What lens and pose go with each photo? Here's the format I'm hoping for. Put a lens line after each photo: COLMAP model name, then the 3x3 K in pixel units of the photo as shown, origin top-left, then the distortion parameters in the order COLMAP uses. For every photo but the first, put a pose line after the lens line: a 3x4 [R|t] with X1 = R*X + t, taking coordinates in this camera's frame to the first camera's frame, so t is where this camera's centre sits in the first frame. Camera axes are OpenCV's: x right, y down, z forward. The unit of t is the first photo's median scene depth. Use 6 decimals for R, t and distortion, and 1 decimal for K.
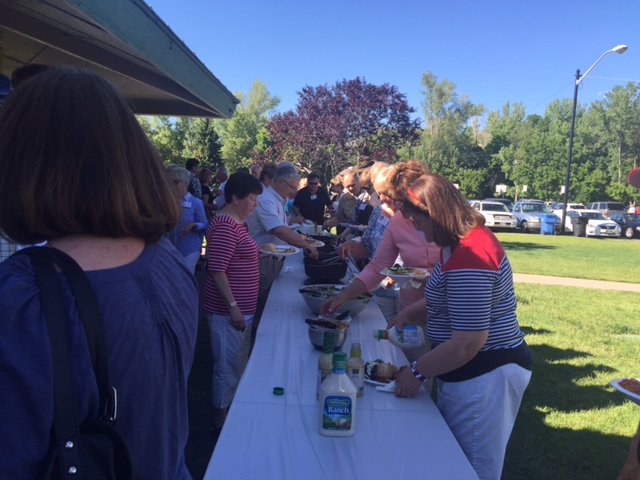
lens RADIAL K [[535.7, 0, 304.6], [0, 535.7, 237.6], [0, 0, 1]] dist [0.036500, -0.054291]
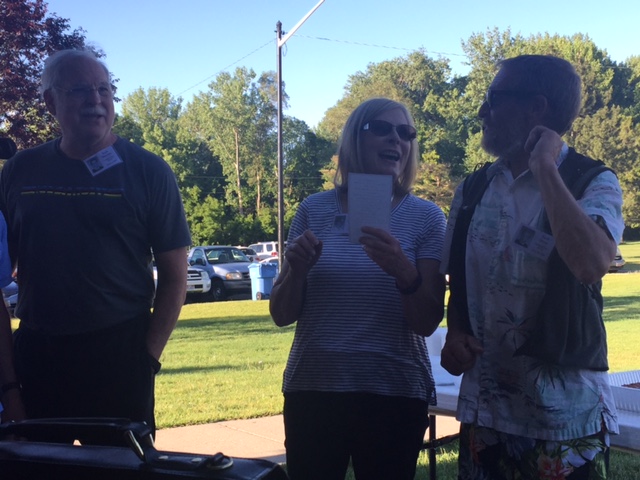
lens RADIAL K [[900.9, 0, 320.0], [0, 900.9, 240.0], [0, 0, 1]] dist [-0.009074, -0.010866]
pose [[0.792548, -0.058234, 0.607023, -0.021746], [0.111152, 0.992550, -0.049905, -0.003632], [-0.599595, 0.107024, 0.793116, 0.051872]]
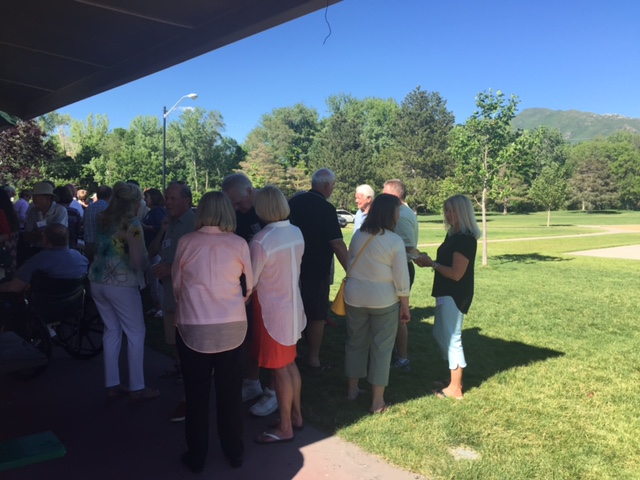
lens RADIAL K [[544.9, 0, 320.9], [0, 544.9, 228.9], [0, 0, 1]] dist [0.013460, 0.005813]
pose [[0.730304, -0.056967, 0.680743, -0.034806], [0.079980, 0.996794, -0.002388, 0.004570], [-0.678424, 0.056190, 0.732519, -0.054611]]
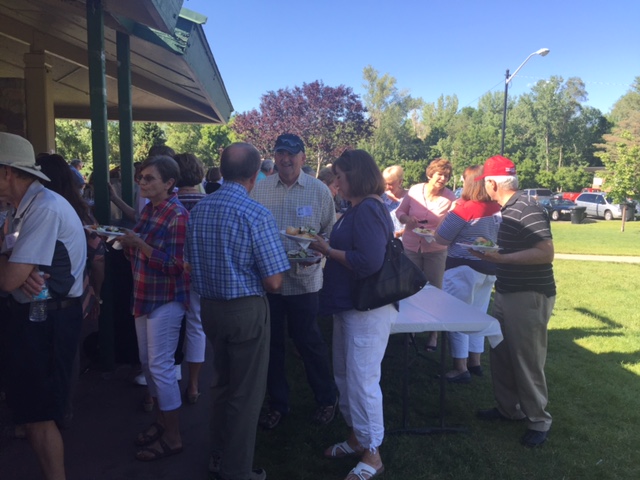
lens RADIAL K [[535.7, 0, 304.6], [0, 535.7, 237.6], [0, 0, 1]] dist [0.036500, -0.054291]
pose [[0.994292, -0.032085, 0.101751, -0.008564], [0.030815, 0.999427, 0.014038, 0.001435], [-0.102143, -0.010822, 0.994711, -0.017161]]
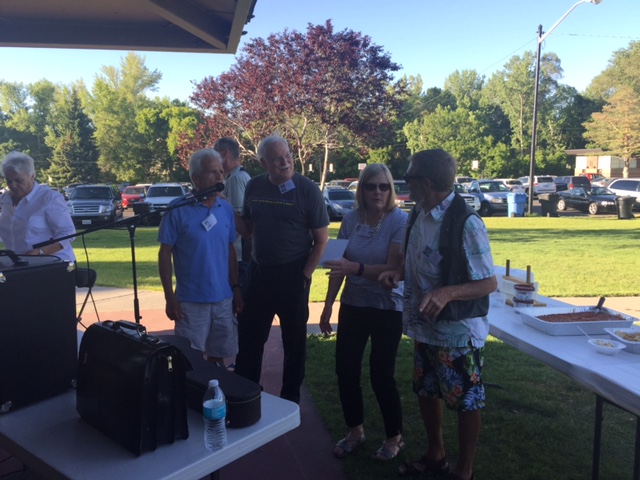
lens RADIAL K [[570.1, 0, 308.9], [0, 570.1, 241.2], [0, 0, 1]] dist [0.045852, -0.063455]
pose [[0.977884, -0.070510, 0.196903, -0.016953], [0.064991, 0.997294, 0.034364, -0.005368], [-0.198794, -0.020807, 0.979820, 0.041535]]
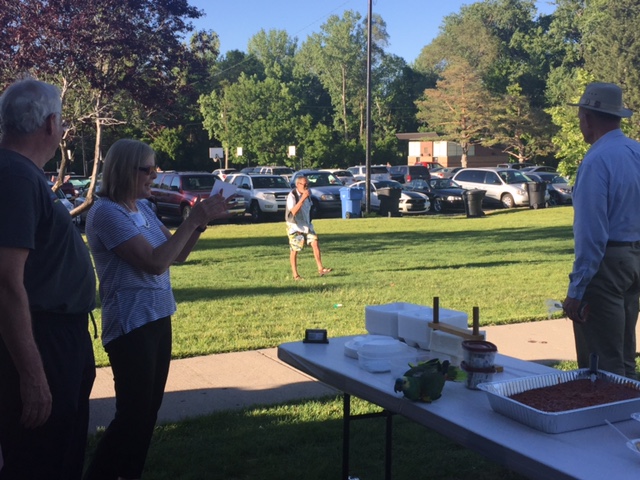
lens RADIAL K [[758.9, 0, 310.4], [0, 758.9, 238.1], [0, 0, 1]] dist [0.035676, 0.018029]
pose [[0.869553, -0.097729, 0.484074, -0.016269], [0.089789, 0.995172, 0.039625, -0.006054], [-0.485609, 0.009009, 0.874130, 0.050156]]
